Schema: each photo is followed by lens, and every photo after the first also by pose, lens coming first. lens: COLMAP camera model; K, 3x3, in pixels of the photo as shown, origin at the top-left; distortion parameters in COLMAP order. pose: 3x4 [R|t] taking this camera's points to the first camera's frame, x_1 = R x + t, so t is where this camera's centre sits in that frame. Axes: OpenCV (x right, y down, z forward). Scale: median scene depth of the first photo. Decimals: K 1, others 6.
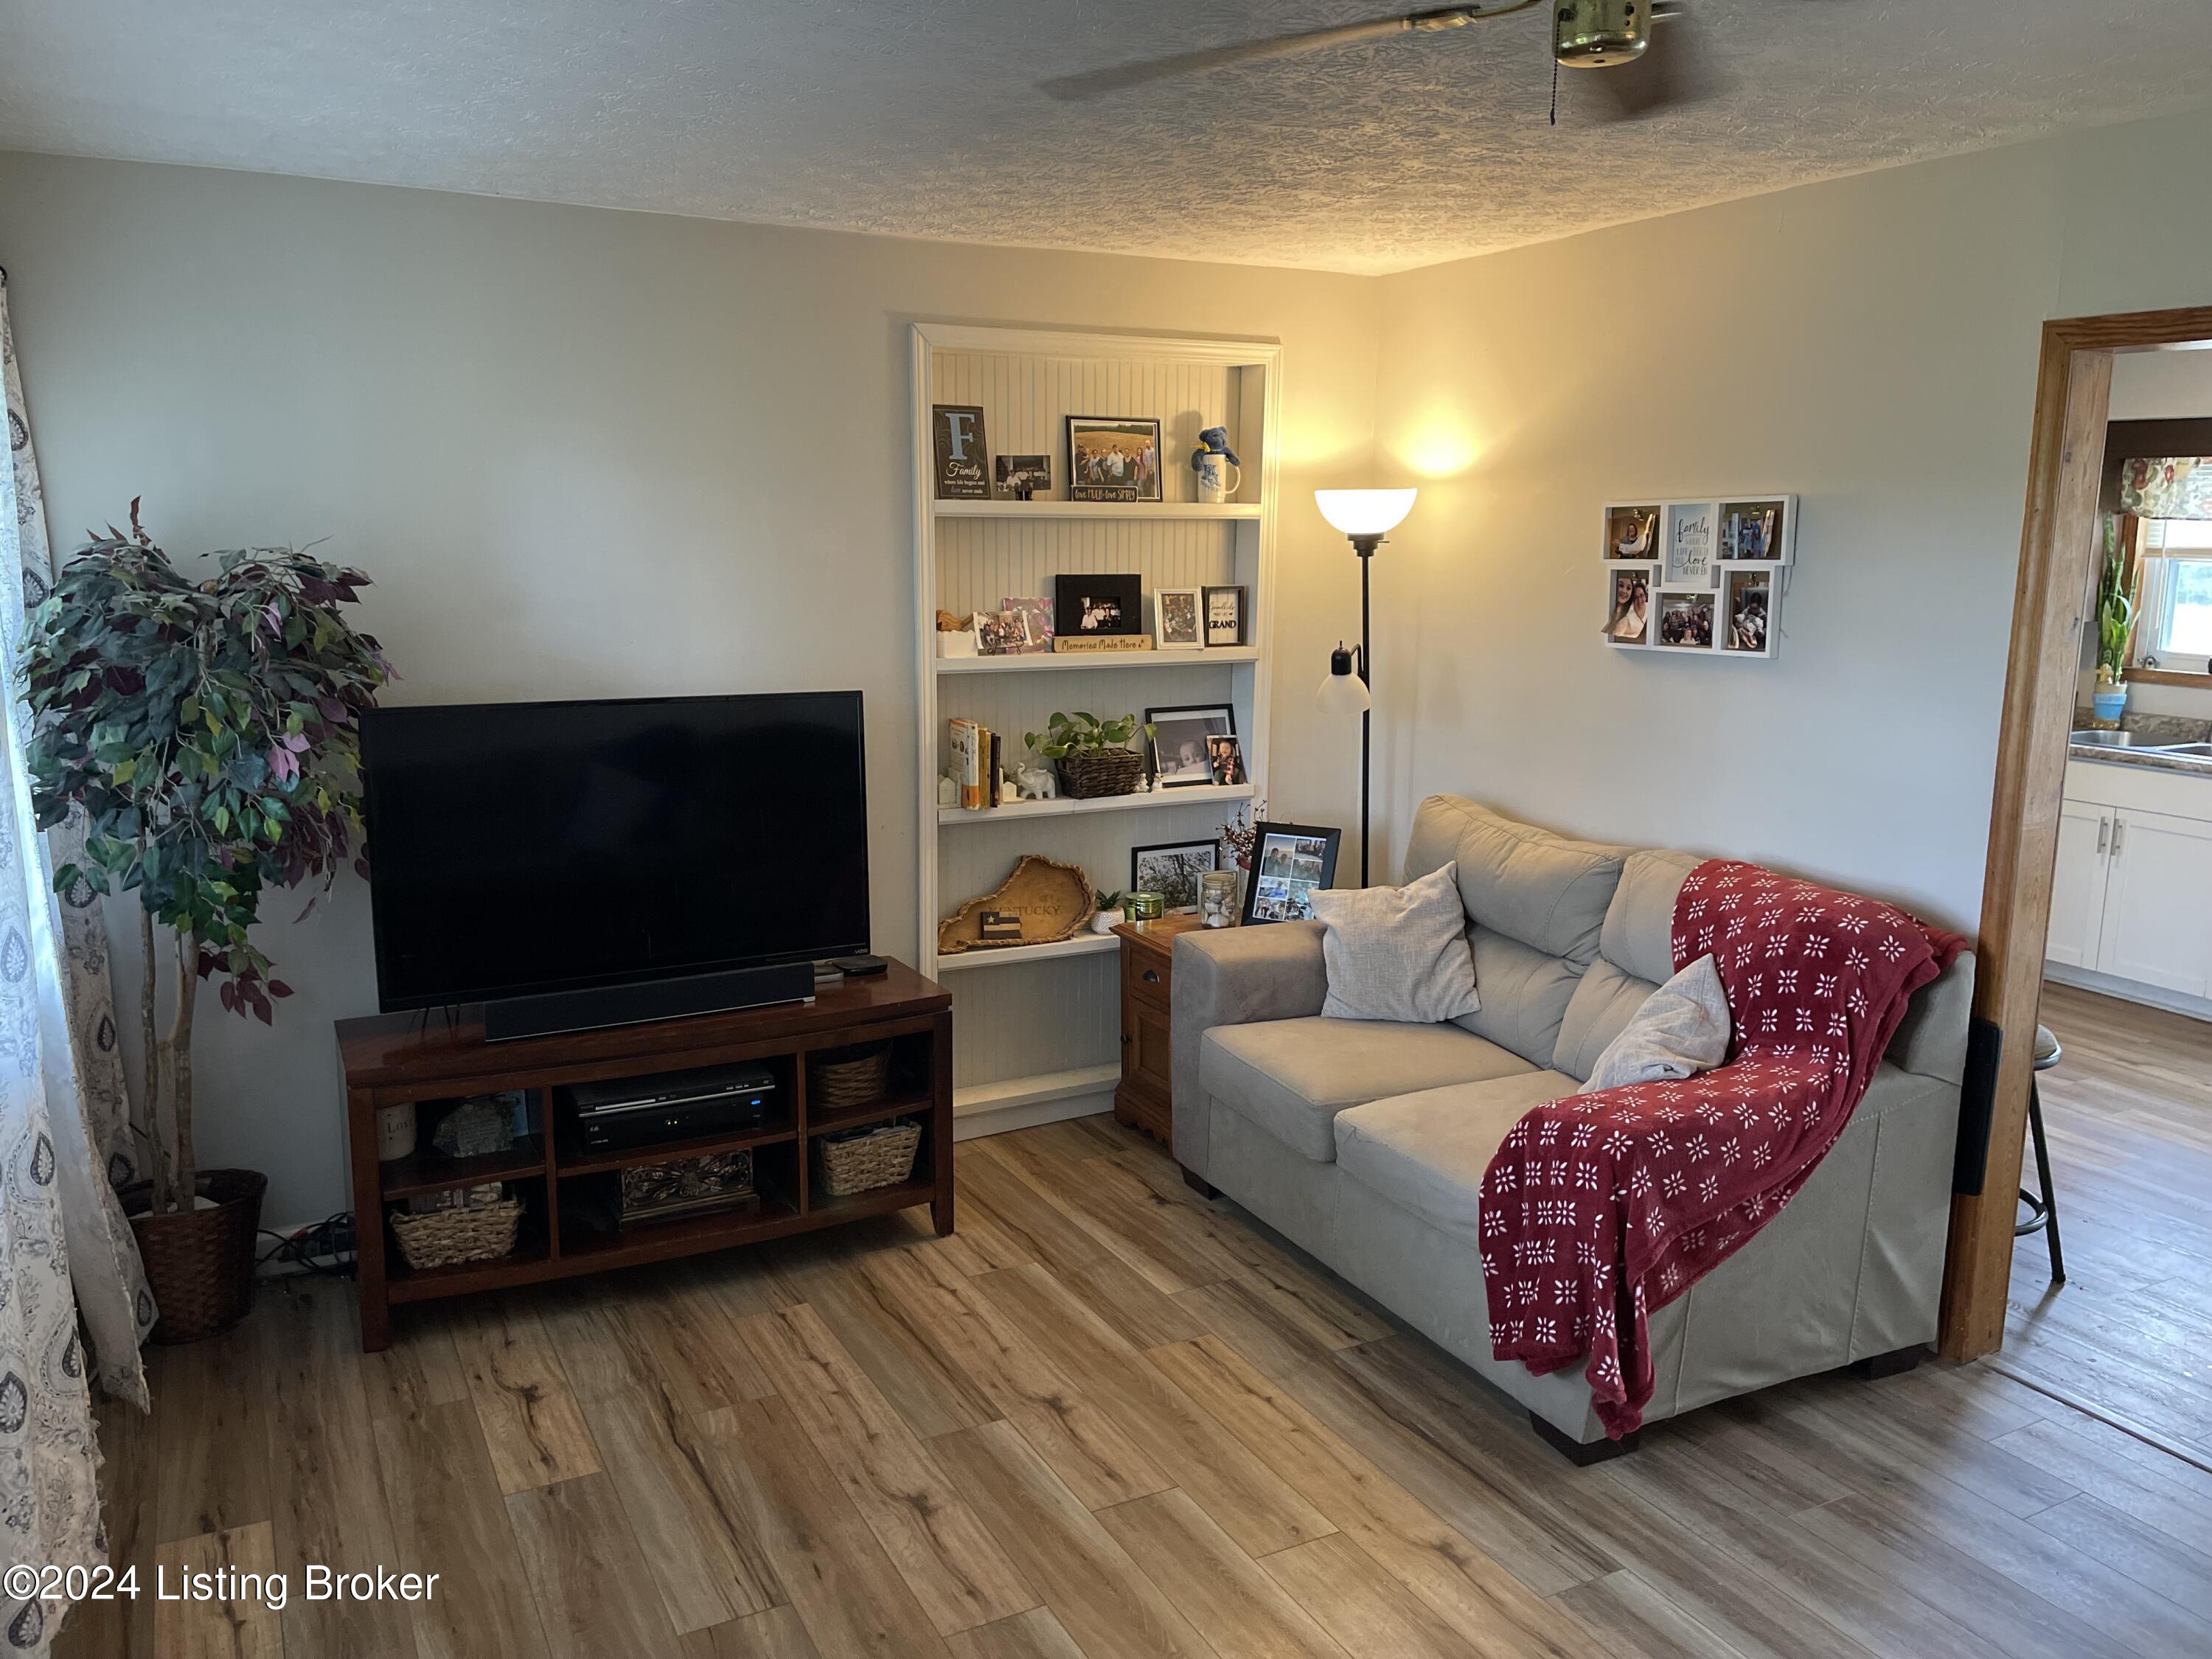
lens RADIAL K [[1666.5, 0, 1103.8], [0, 1666.5, 835.6], [0, 0, 1]] dist [0.064415, -0.069472]
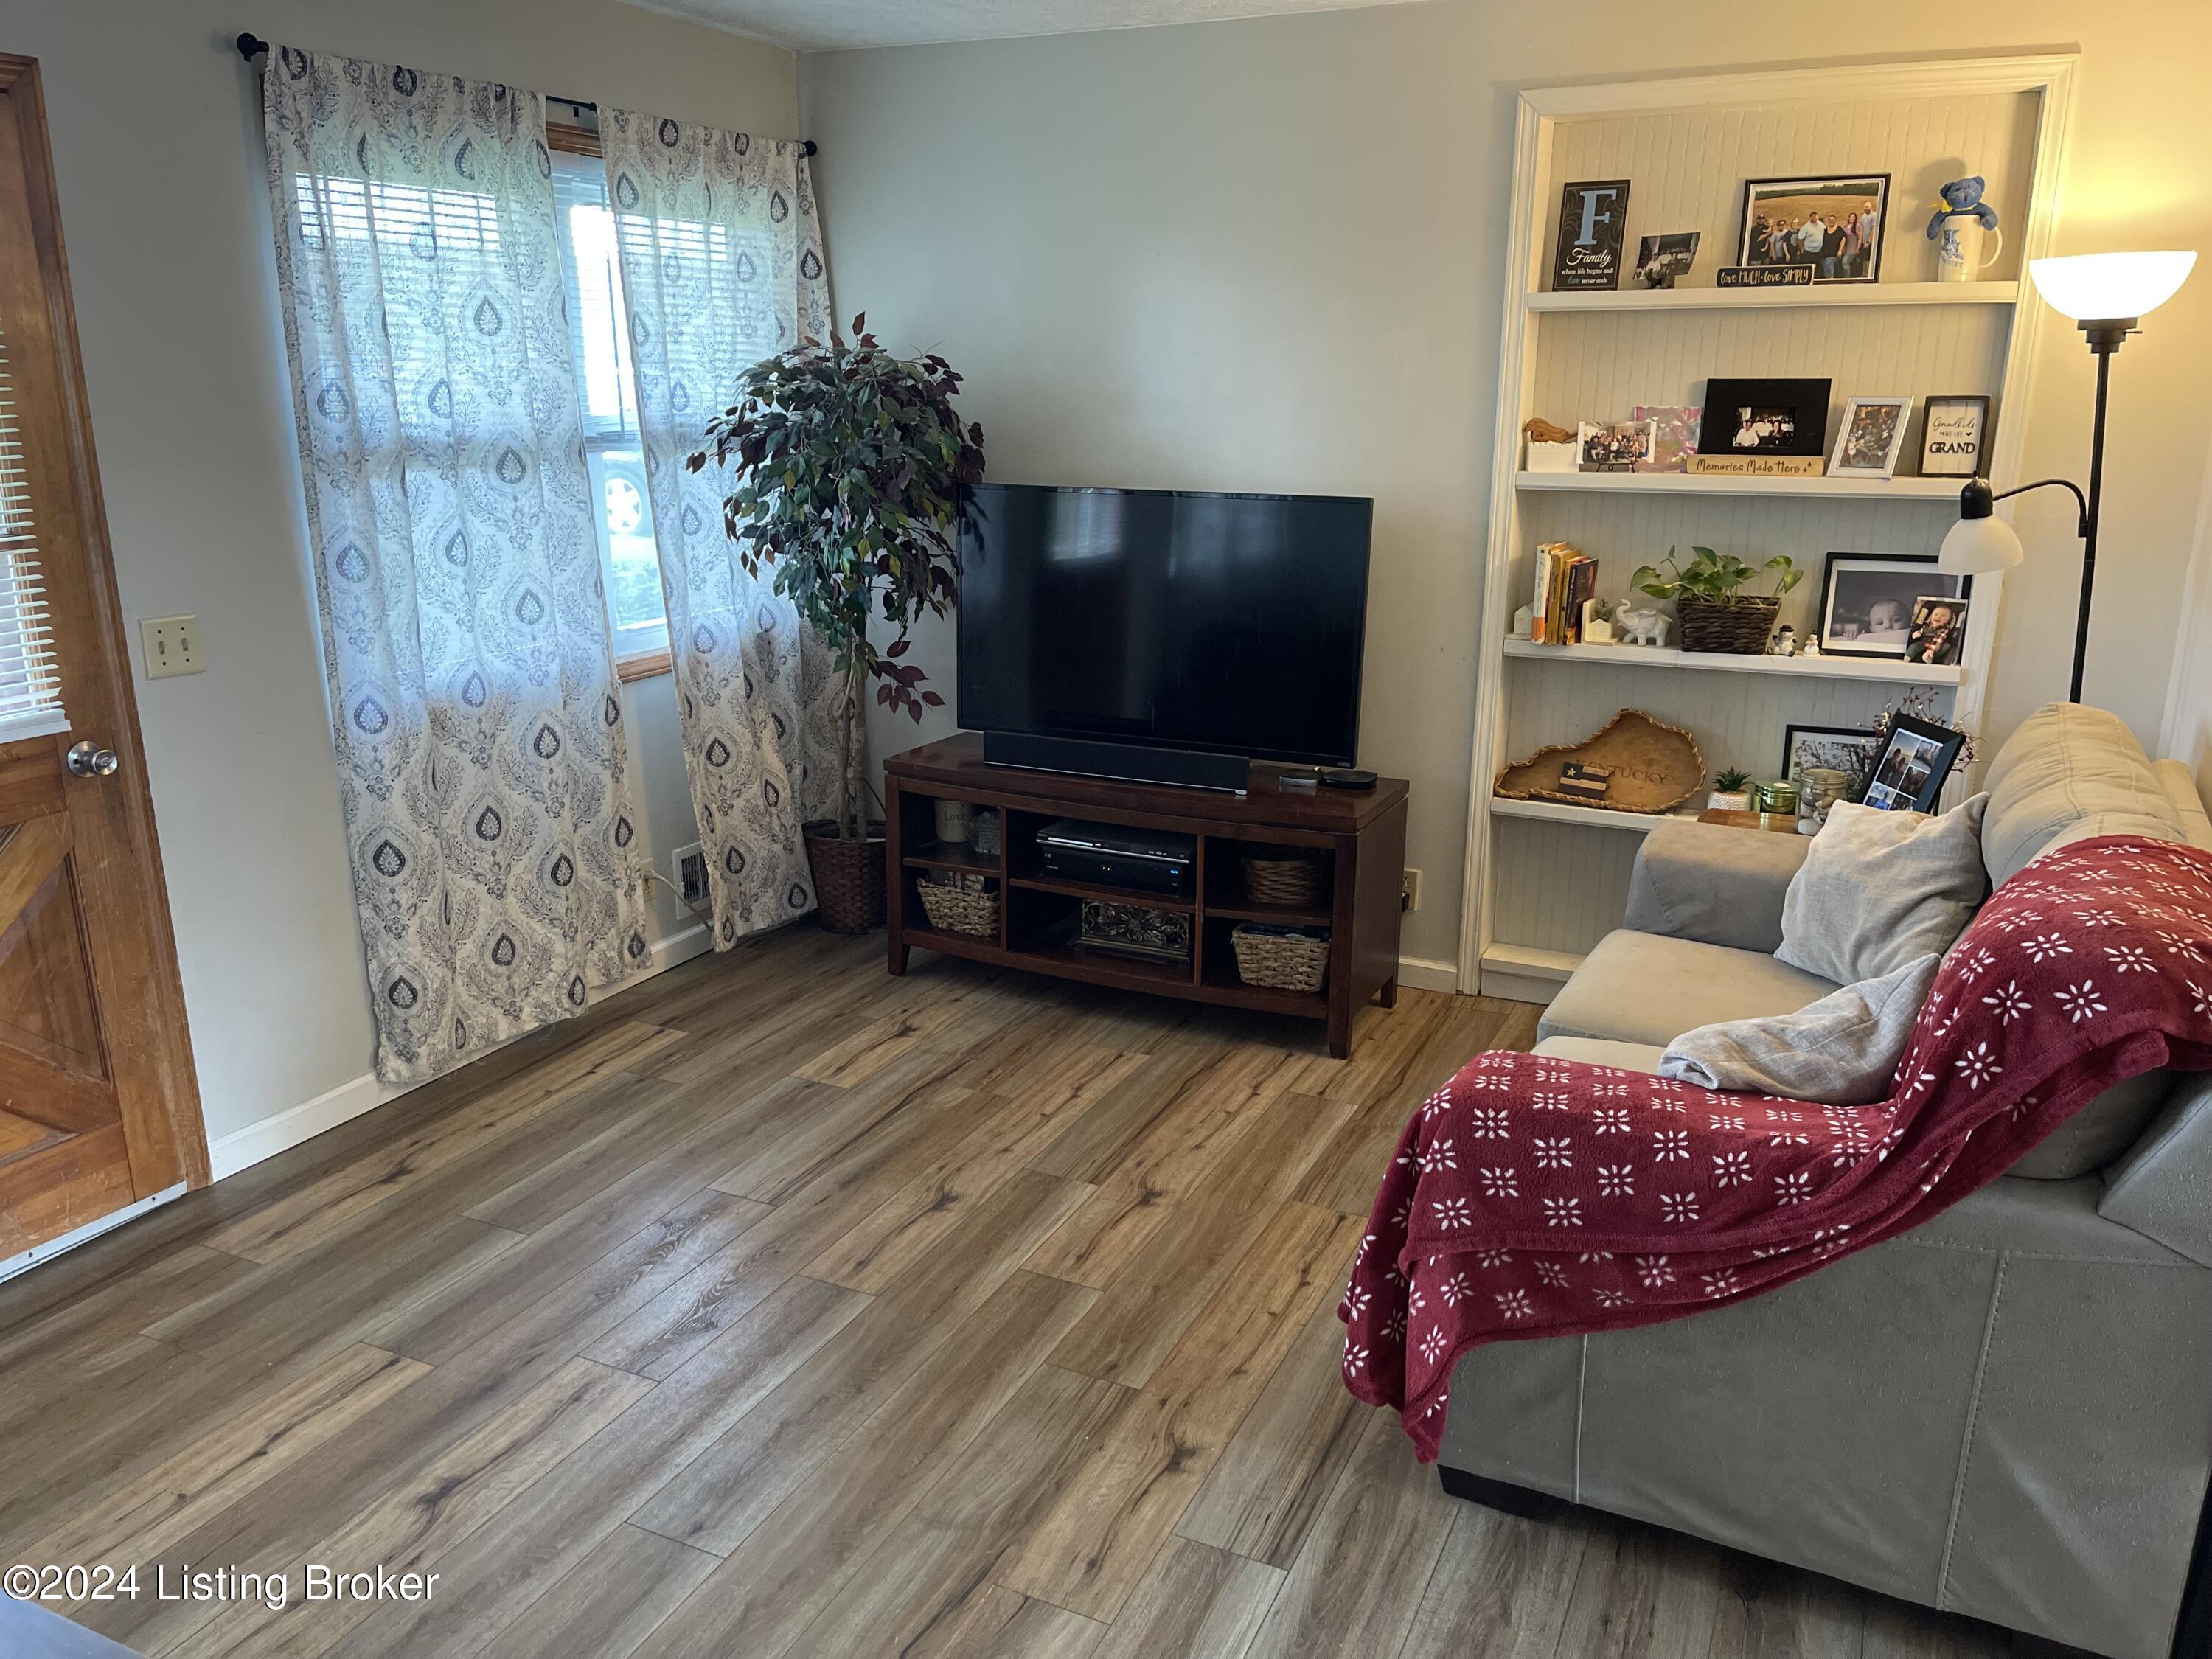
lens RADIAL K [[1666.5, 0, 1096.3], [0, 1666.5, 835.7], [0, 0, 1]] dist [0.064415, -0.069472]
pose [[0.594340, 0.214740, -0.775014, 0.496711], [-0.141602, 0.976578, 0.161998, -0.026541], [0.791649, 0.013461, 0.610827, 0.248244]]
